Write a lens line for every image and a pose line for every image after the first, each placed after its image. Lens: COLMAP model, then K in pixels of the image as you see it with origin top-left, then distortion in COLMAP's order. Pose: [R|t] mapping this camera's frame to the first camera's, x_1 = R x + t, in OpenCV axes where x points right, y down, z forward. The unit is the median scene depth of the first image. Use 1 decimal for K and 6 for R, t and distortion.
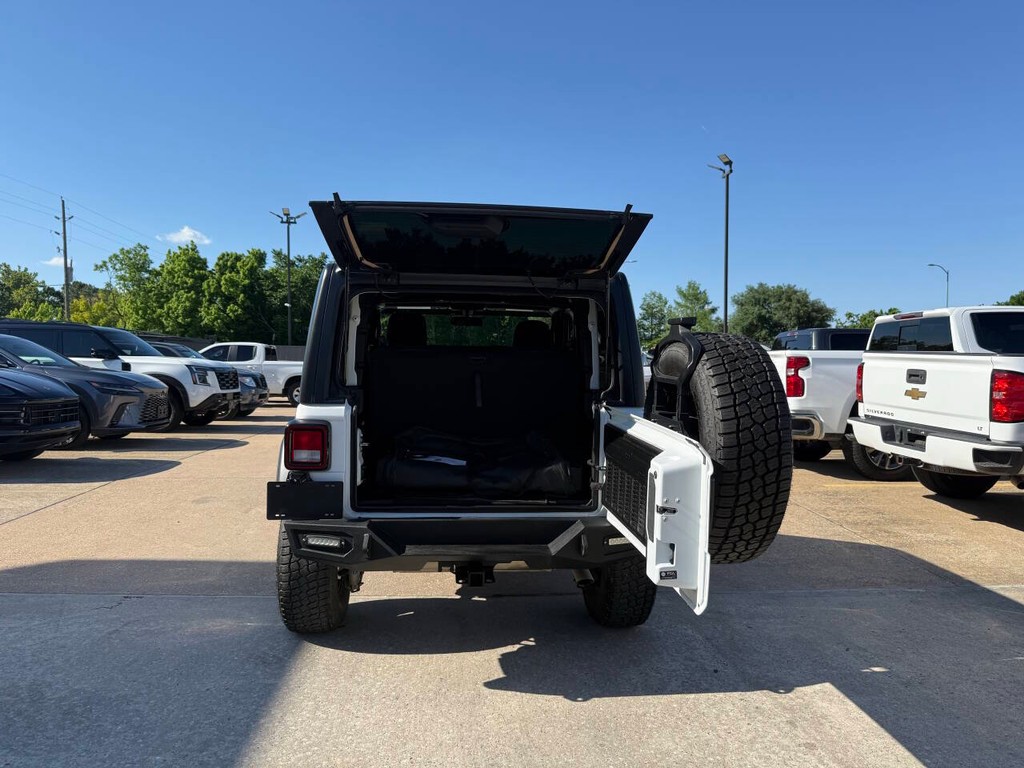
lens RADIAL K [[741.2, 0, 512.0], [0, 741.2, 384.0], [0, 0, 1]] dist [0.039513, -0.049954]
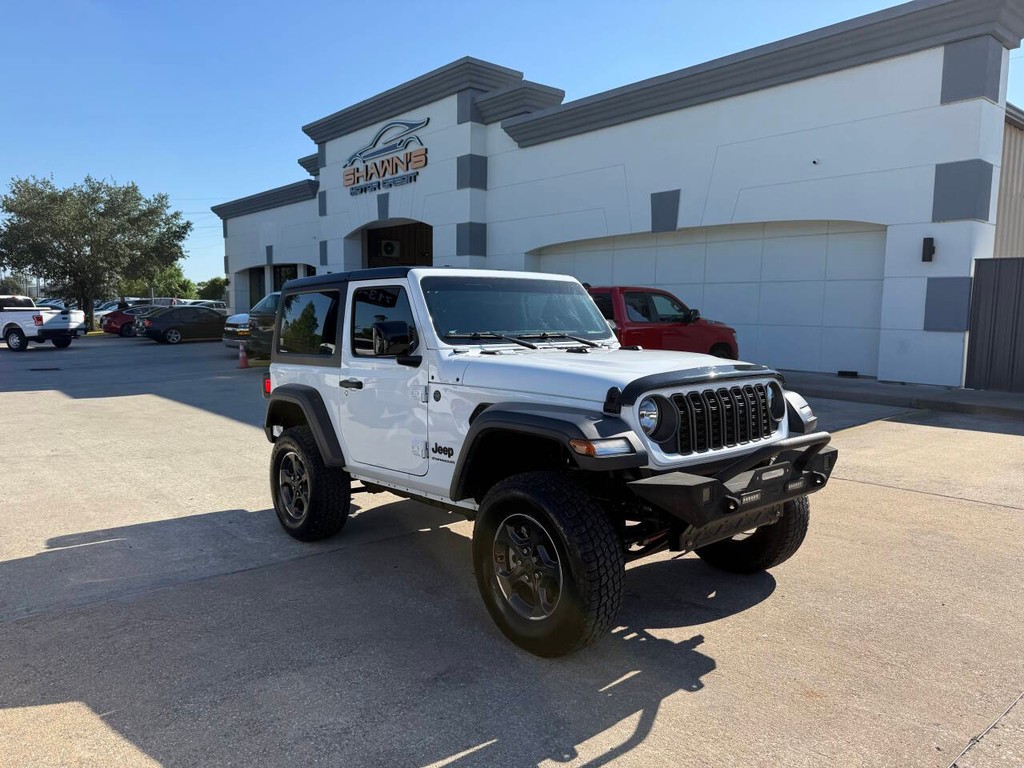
lens RADIAL K [[709.2, 0, 514.3], [0, 709.2, 385.6], [0, 0, 1]] dist [0.080101, -0.109721]
pose [[-0.814381, 0.045969, -0.578507, 0.410326], [-0.031486, 0.991890, 0.123140, -0.081960], [0.579476, 0.118498, -0.806329, 1.602527]]
